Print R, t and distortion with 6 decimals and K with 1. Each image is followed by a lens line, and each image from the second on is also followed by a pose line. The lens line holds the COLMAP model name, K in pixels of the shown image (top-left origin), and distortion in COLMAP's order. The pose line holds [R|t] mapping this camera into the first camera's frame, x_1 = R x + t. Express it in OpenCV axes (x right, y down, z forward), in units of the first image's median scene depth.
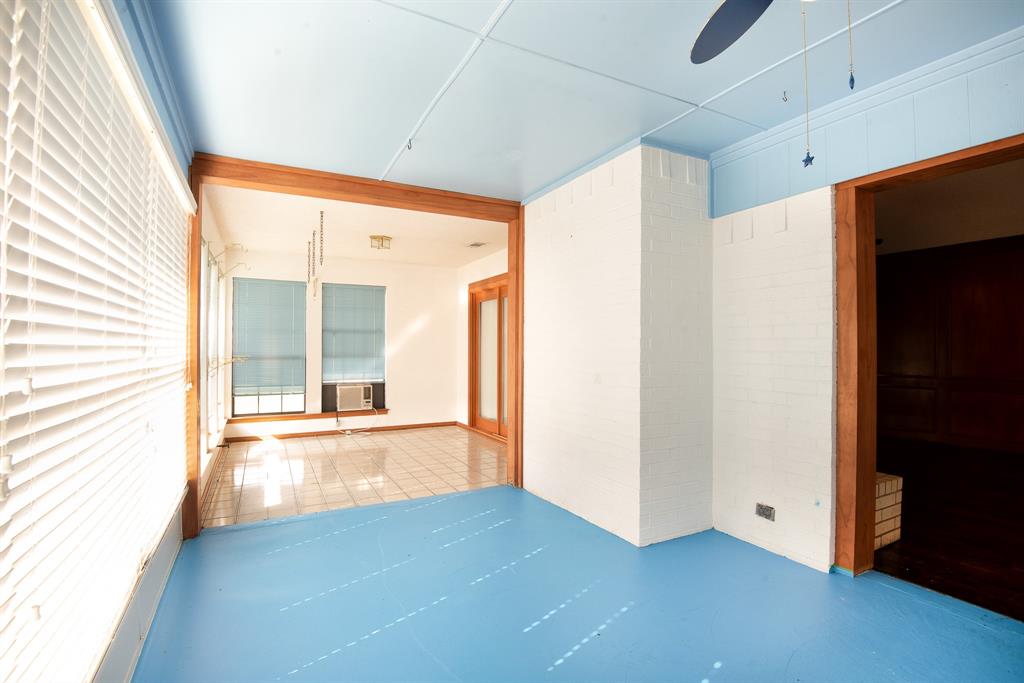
lens RADIAL K [[470.7, 0, 511.0], [0, 470.7, 342.8], [0, 0, 1]] dist [-0.038626, -0.004623]
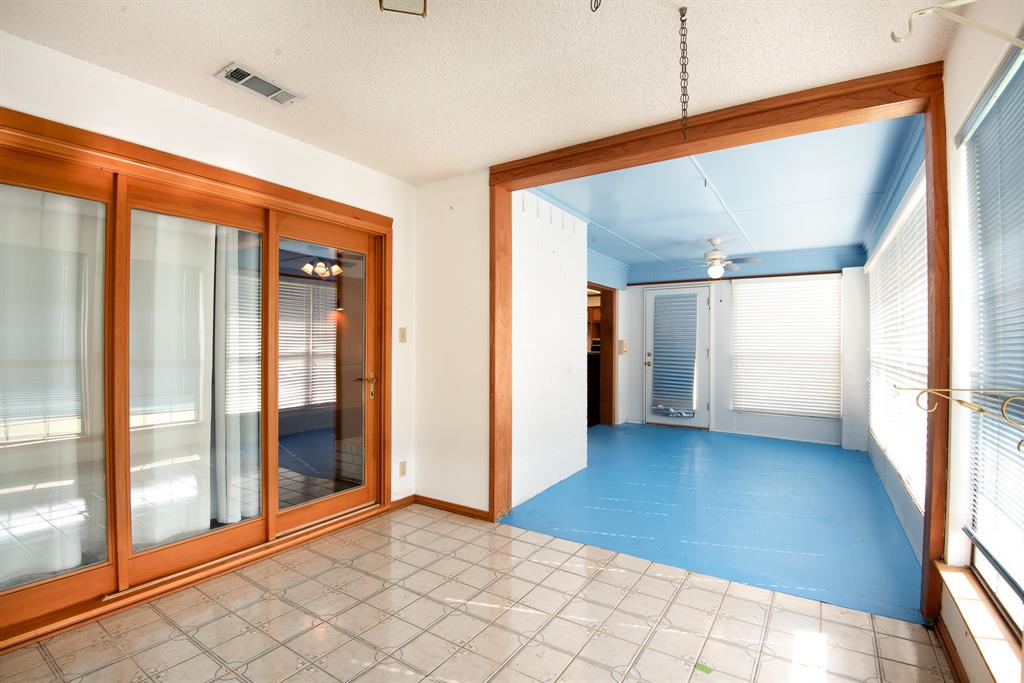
lens RADIAL K [[470.7, 0, 513.2], [0, 470.7, 343.3], [0, 0, 1]] dist [-0.038626, -0.004623]
pose [[-0.481356, -0.000439, 0.876525, -0.822583], [-0.008836, 0.999951, -0.004352, 0.005131], [-0.876481, -0.009840, -0.481337, 1.585636]]
